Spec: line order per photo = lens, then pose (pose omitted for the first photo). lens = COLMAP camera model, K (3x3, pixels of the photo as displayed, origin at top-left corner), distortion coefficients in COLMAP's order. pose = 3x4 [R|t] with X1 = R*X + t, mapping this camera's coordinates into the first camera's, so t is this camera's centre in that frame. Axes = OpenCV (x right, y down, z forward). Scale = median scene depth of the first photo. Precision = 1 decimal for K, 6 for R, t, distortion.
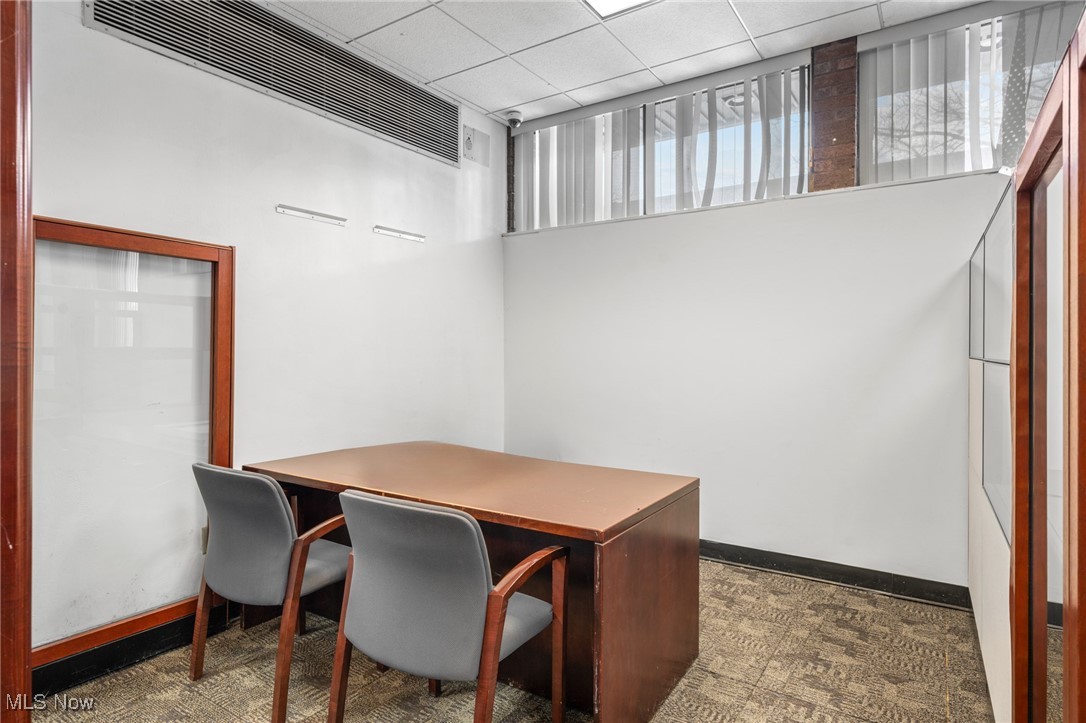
lens RADIAL K [[573.3, 0, 543.0], [0, 573.3, 361.5], [0, 0, 1]] dist [-0.002746, 0.001274]
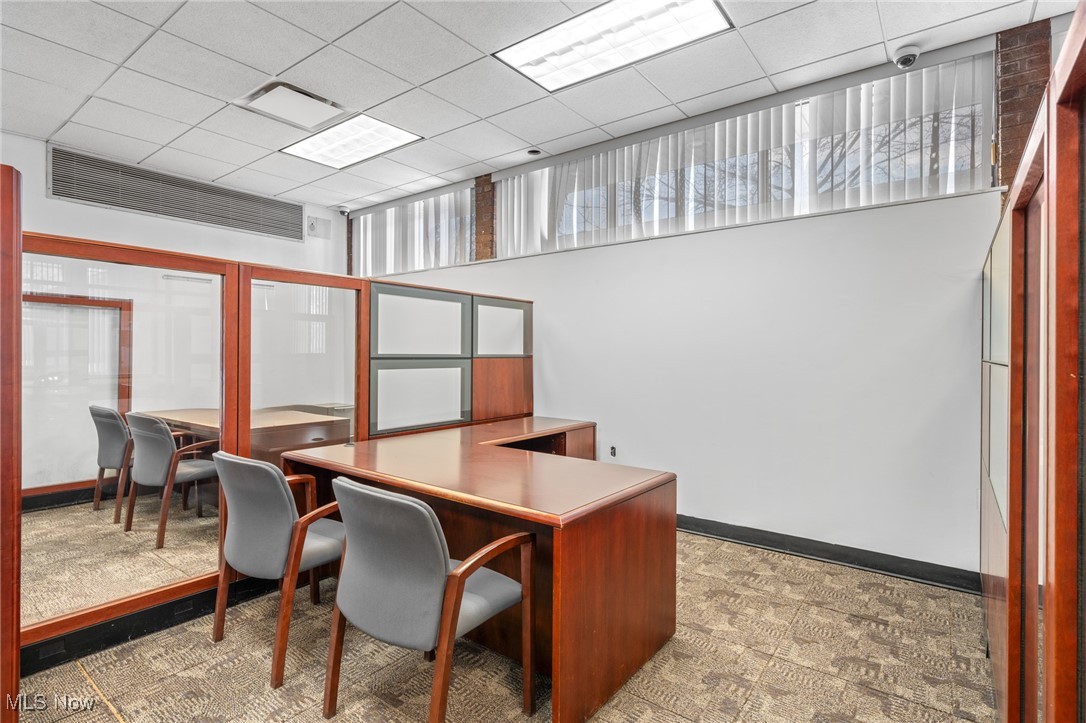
lens RADIAL K [[536.1, 0, 546.4], [0, 536.1, 357.4], [0, 0, 1]] dist [-0.004195, -0.001294]
pose [[0.999209, -0.006579, -0.039231, 0.143958], [0.005113, 0.999289, -0.037354, 0.012015], [0.039449, 0.037123, 0.998532, -0.116199]]
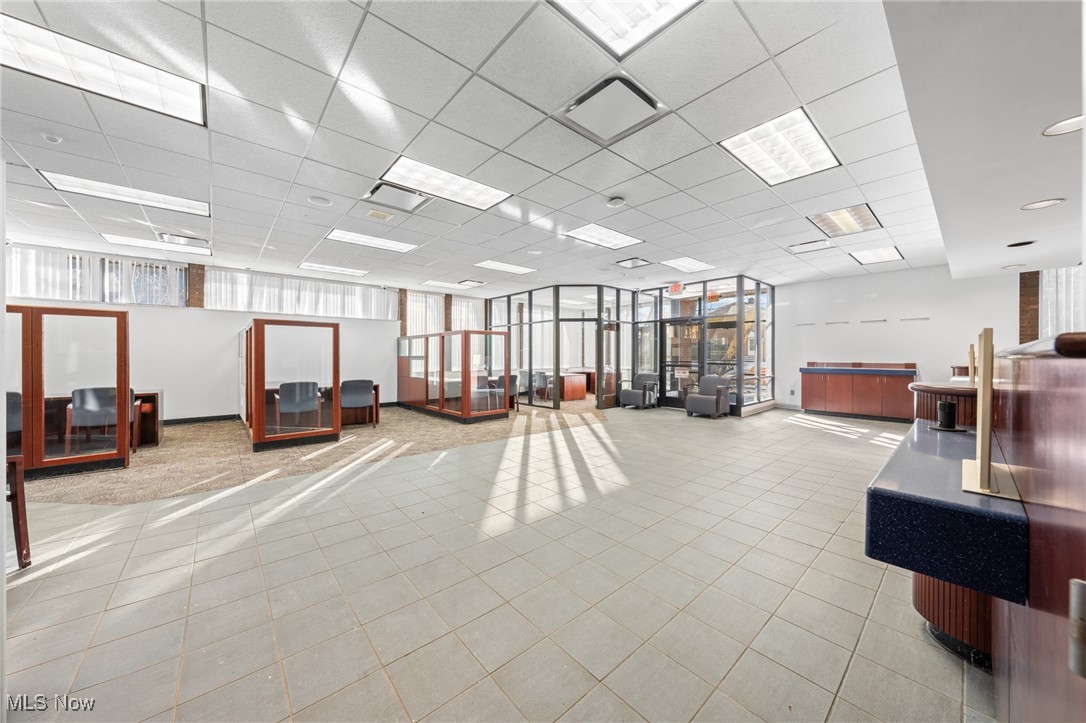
lens RADIAL K [[373.3, 0, 541.1], [0, 373.3, 357.1], [0, 0, 1]] dist [-0.000341, -0.000030]
pose [[0.245579, -0.009613, 0.969329, -0.209109], [0.019374, 0.999800, 0.005007, 0.002123], [-0.969183, 0.017550, 0.245716, -0.276053]]
